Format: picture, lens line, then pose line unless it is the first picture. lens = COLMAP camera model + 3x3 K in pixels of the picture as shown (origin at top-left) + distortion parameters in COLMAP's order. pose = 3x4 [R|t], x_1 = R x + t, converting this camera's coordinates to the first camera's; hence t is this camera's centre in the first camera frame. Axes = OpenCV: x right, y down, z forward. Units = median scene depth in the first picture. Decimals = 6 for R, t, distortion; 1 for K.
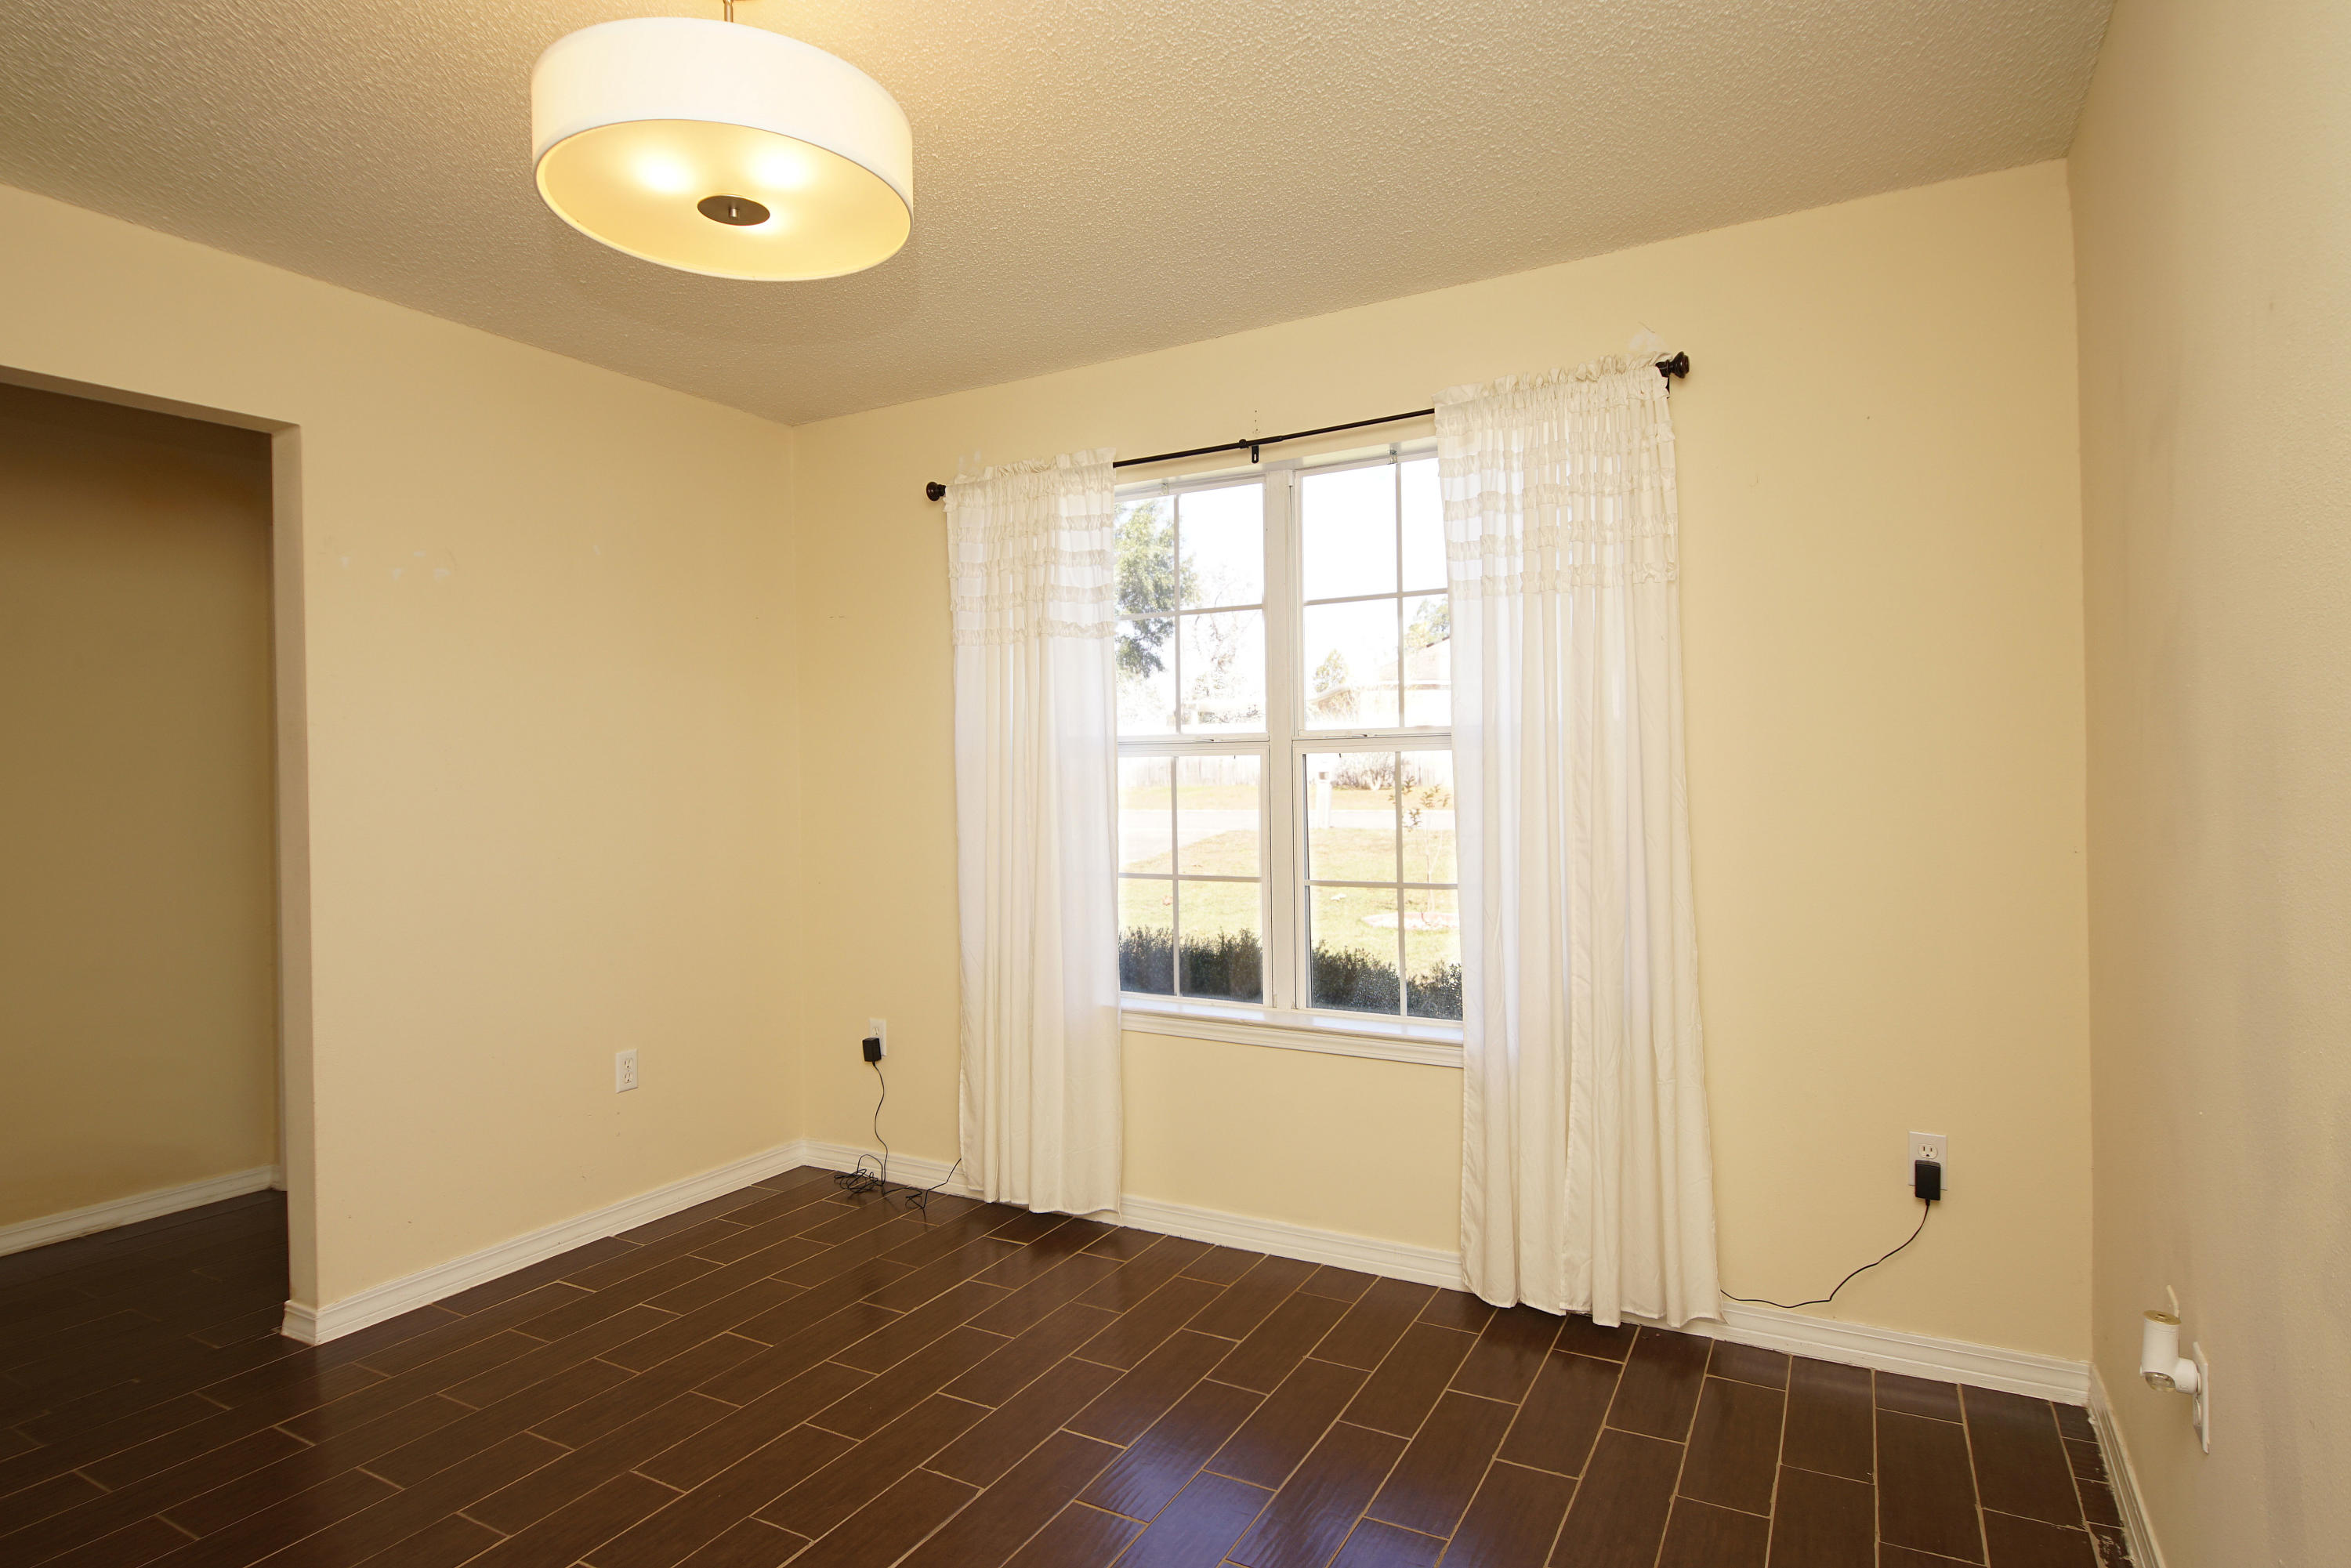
lens RADIAL K [[1247.5, 0, 1170.0], [0, 1247.5, 757.4], [0, 0, 1]] dist [0.019614, 0.000114]
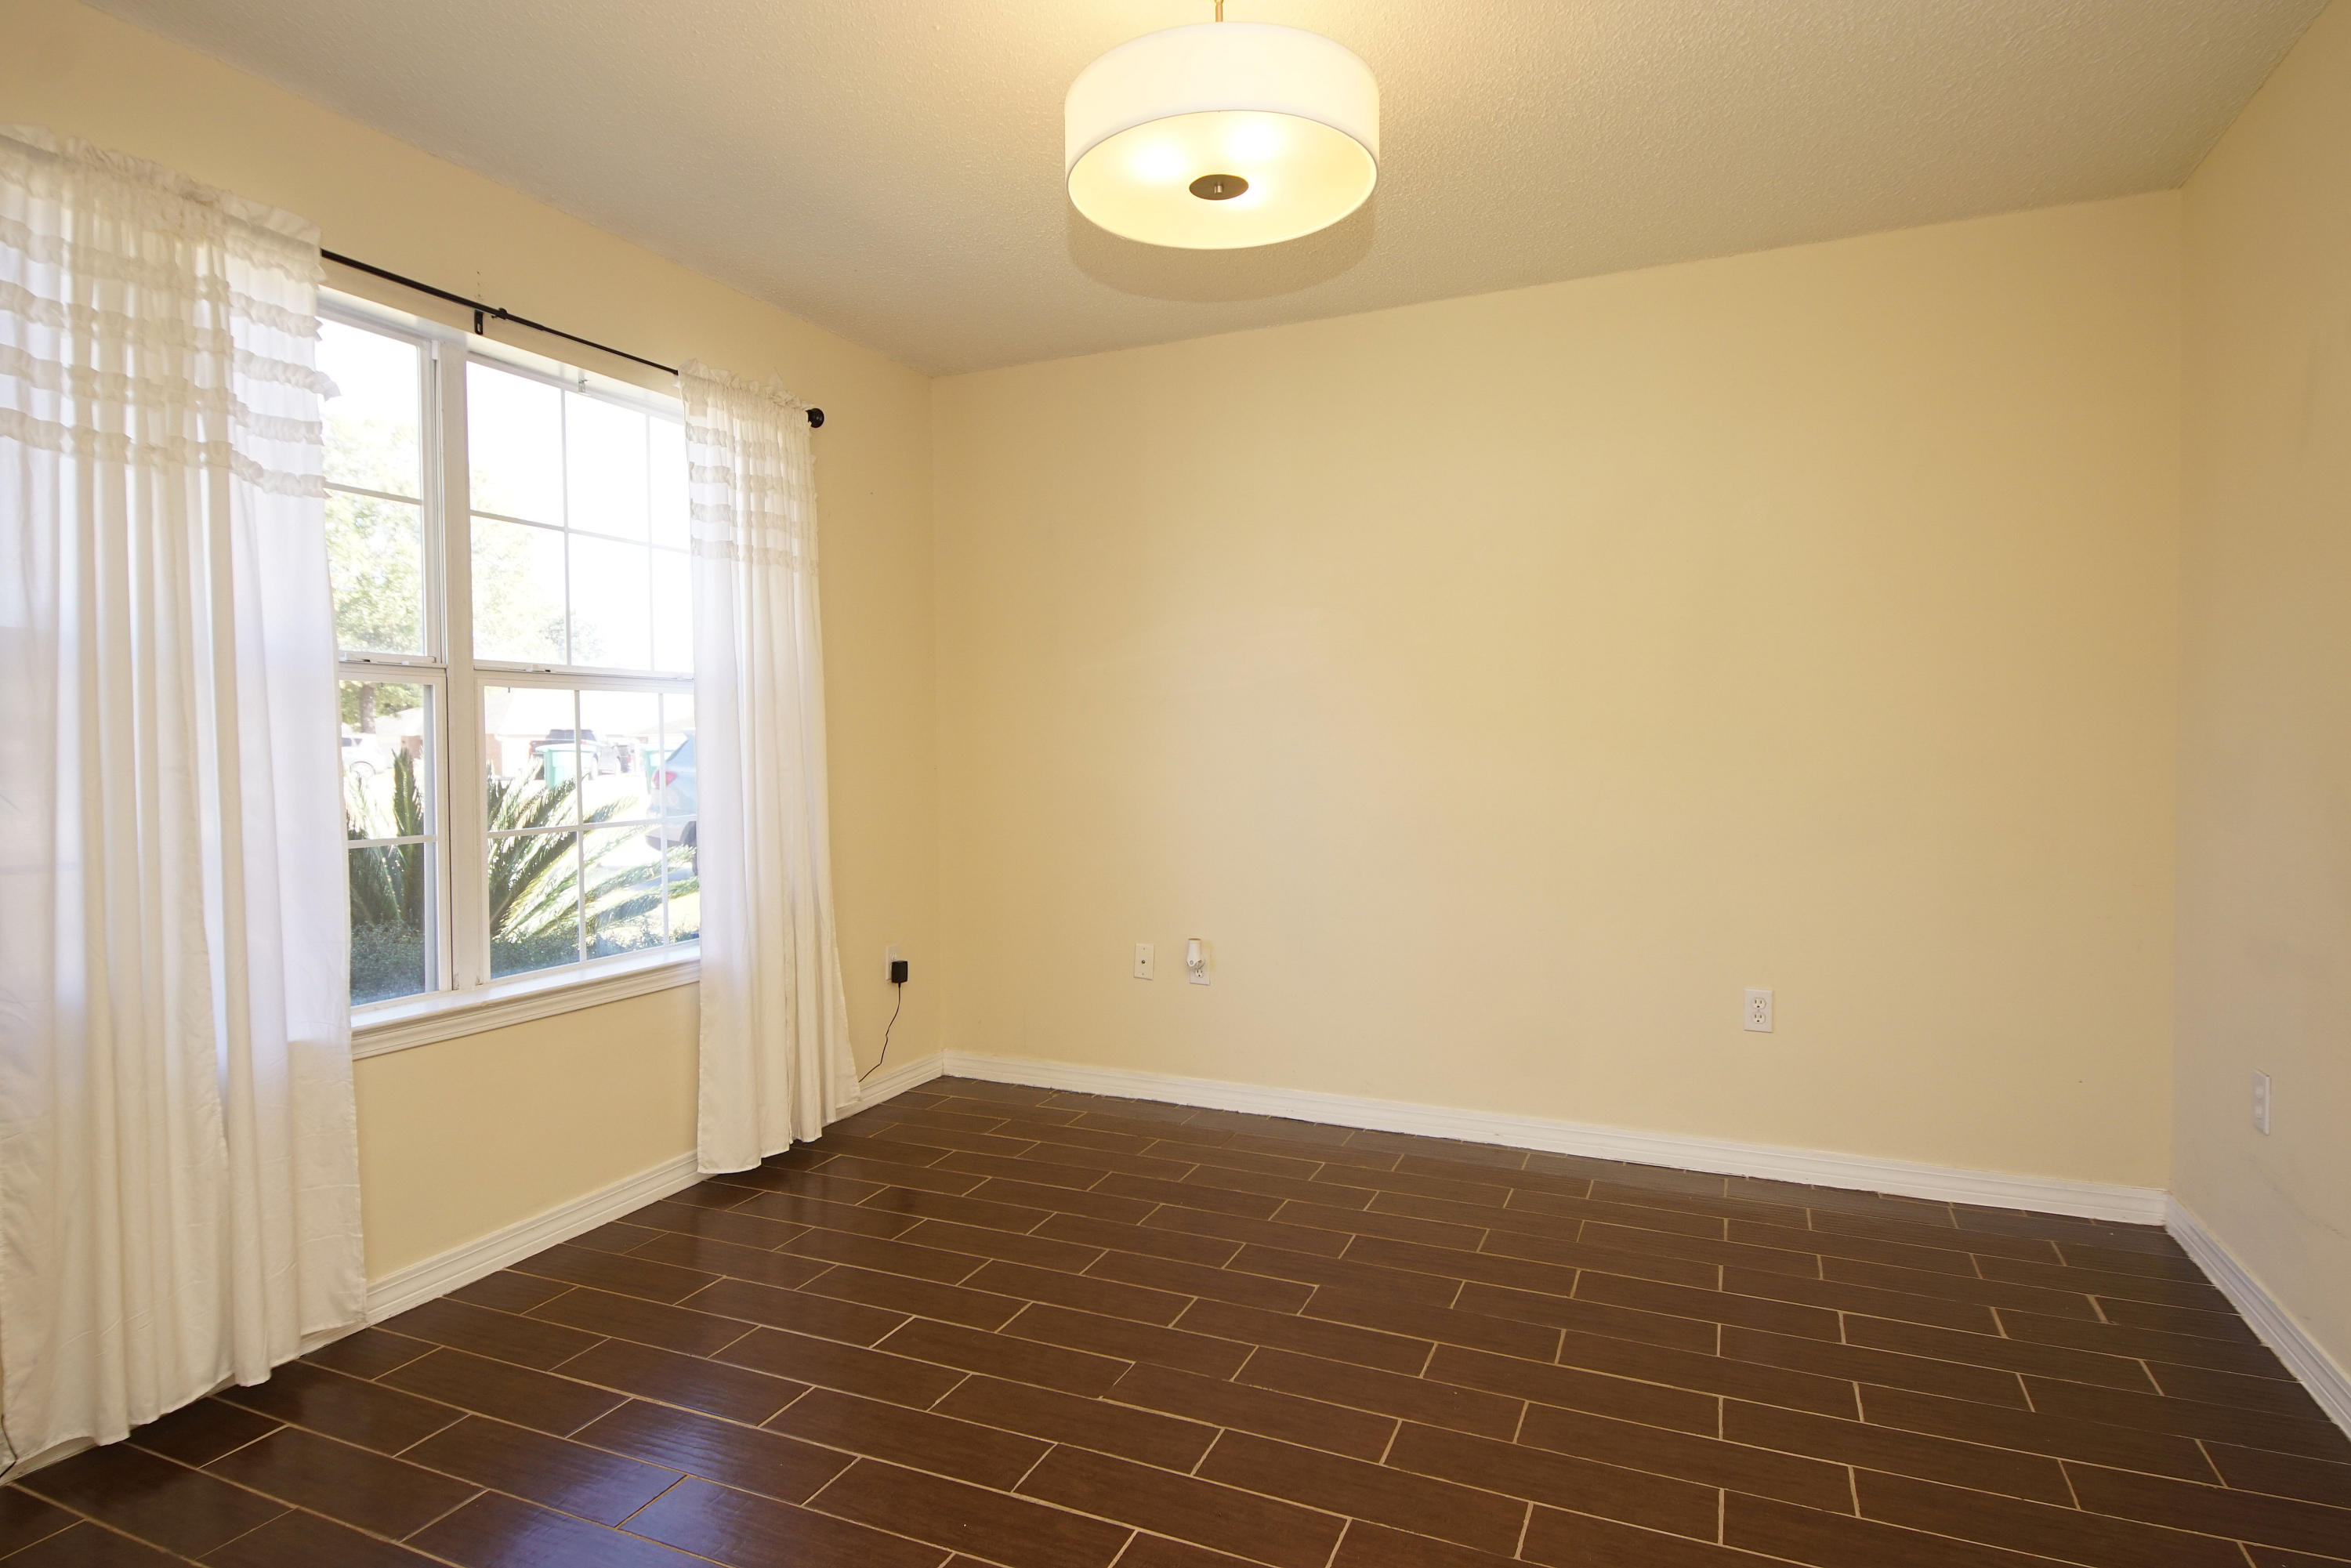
lens RADIAL K [[1247.5, 0, 1170.0], [0, 1247.5, 757.4], [0, 0, 1]] dist [0.019614, 0.000114]
pose [[-0.083805, 0.008090, 0.996449, -0.823538], [0.009720, 0.999926, -0.007301, 0.059605], [-0.996435, 0.009074, -0.083877, 0.622330]]
